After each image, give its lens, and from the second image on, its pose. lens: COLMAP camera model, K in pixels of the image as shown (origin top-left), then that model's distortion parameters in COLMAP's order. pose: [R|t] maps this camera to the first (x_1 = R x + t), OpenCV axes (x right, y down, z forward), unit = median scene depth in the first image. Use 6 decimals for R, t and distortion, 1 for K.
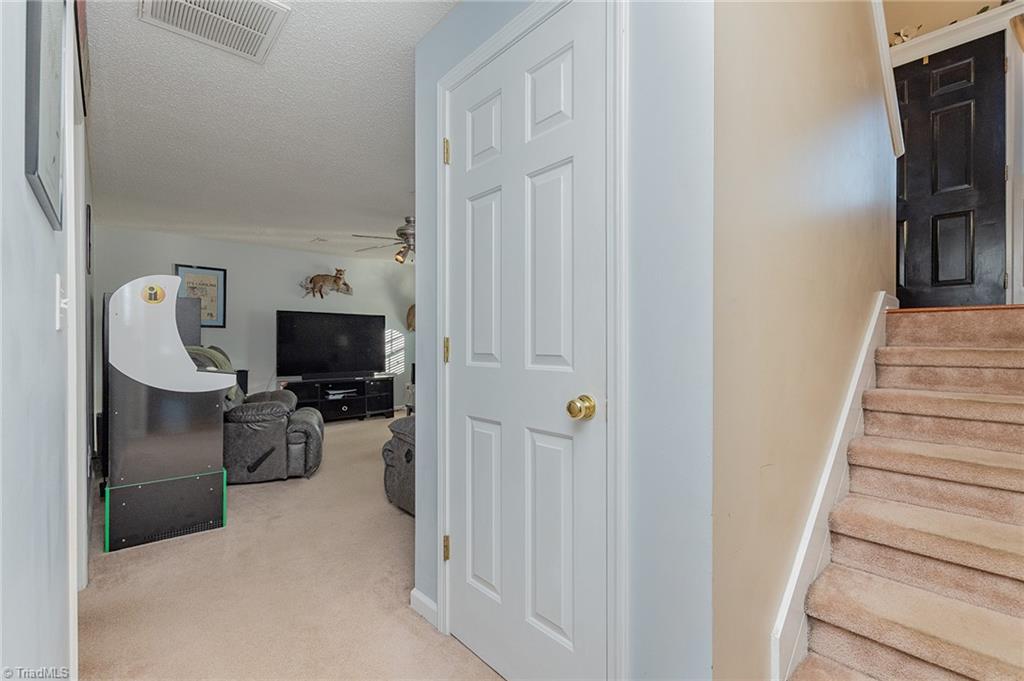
lens RADIAL K [[454.3, 0, 511.6], [0, 454.3, 341.3], [0, 0, 1]] dist [0.004081, -0.002792]
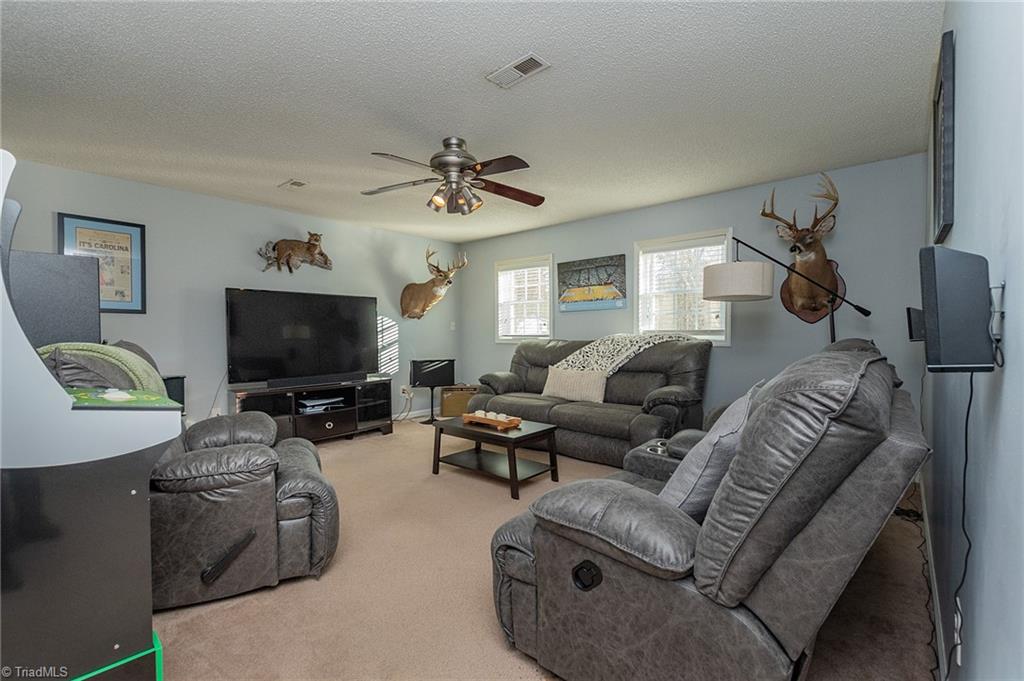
lens RADIAL K [[454.3, 0, 511.0], [0, 454.3, 340.9], [0, 0, 1]] dist [0.004081, -0.002792]
pose [[0.993255, -0.013417, 0.115172, -0.160186], [0.011043, 0.999714, 0.021220, 0.001593], [-0.115423, -0.019805, 0.993119, 0.251822]]
